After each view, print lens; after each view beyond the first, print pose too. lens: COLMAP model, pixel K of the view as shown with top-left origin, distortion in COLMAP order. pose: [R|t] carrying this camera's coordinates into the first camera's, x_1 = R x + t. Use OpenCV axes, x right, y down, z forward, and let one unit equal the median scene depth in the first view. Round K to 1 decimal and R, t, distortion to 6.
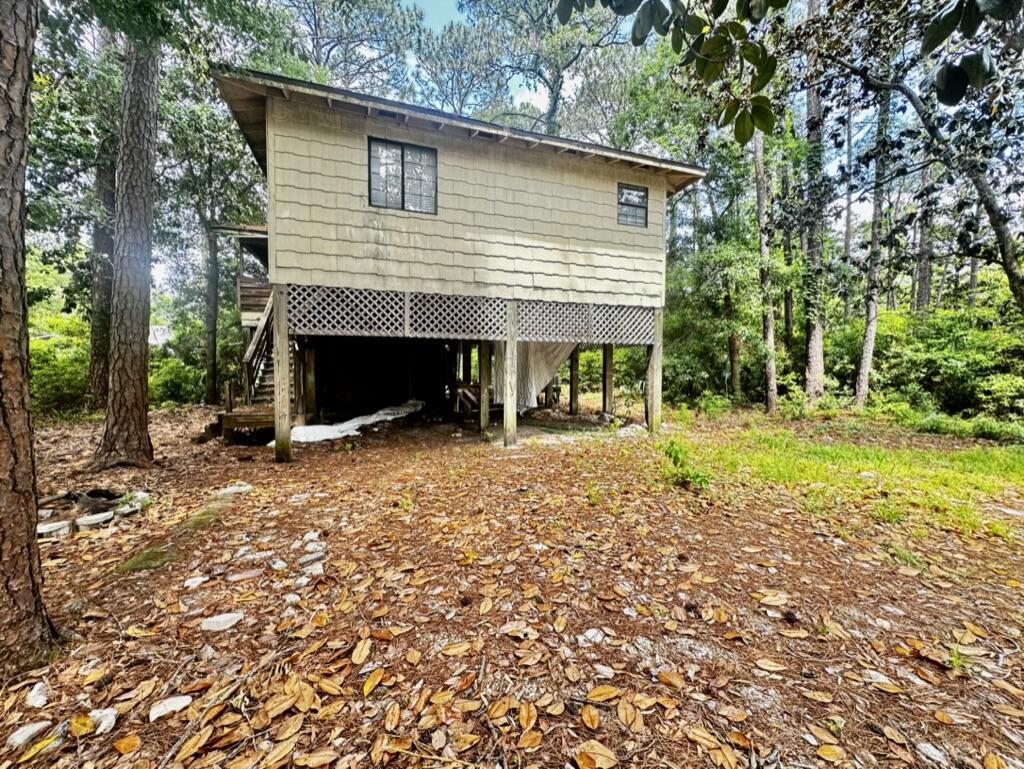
lens RADIAL K [[450.1, 0, 512.0], [0, 450.1, 384.5], [0, 0, 1]] dist [0.000443, 0.000004]
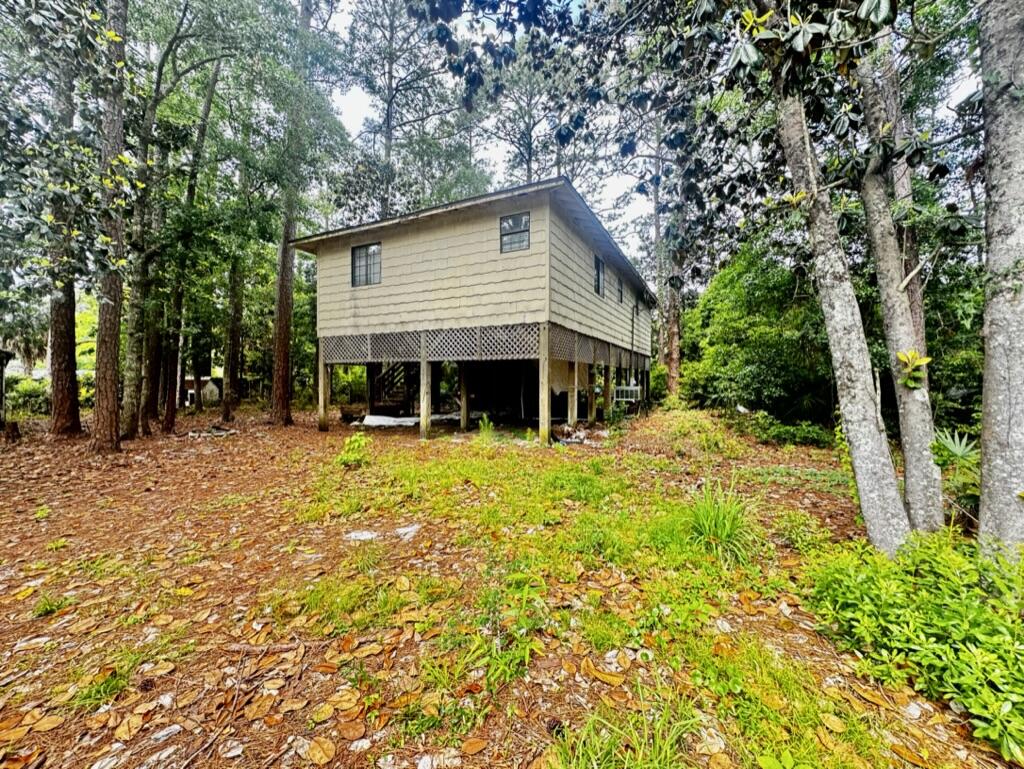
lens RADIAL K [[404.1, 0, 512.0], [0, 404.1, 384.5], [0, 0, 1]] dist [0.000378, 0.000014]
pose [[0.669483, 0.001644, -0.742826, 1.033841], [-0.030031, 0.999240, -0.024854, -0.004125], [0.742220, 0.038948, 0.669023, 0.364234]]
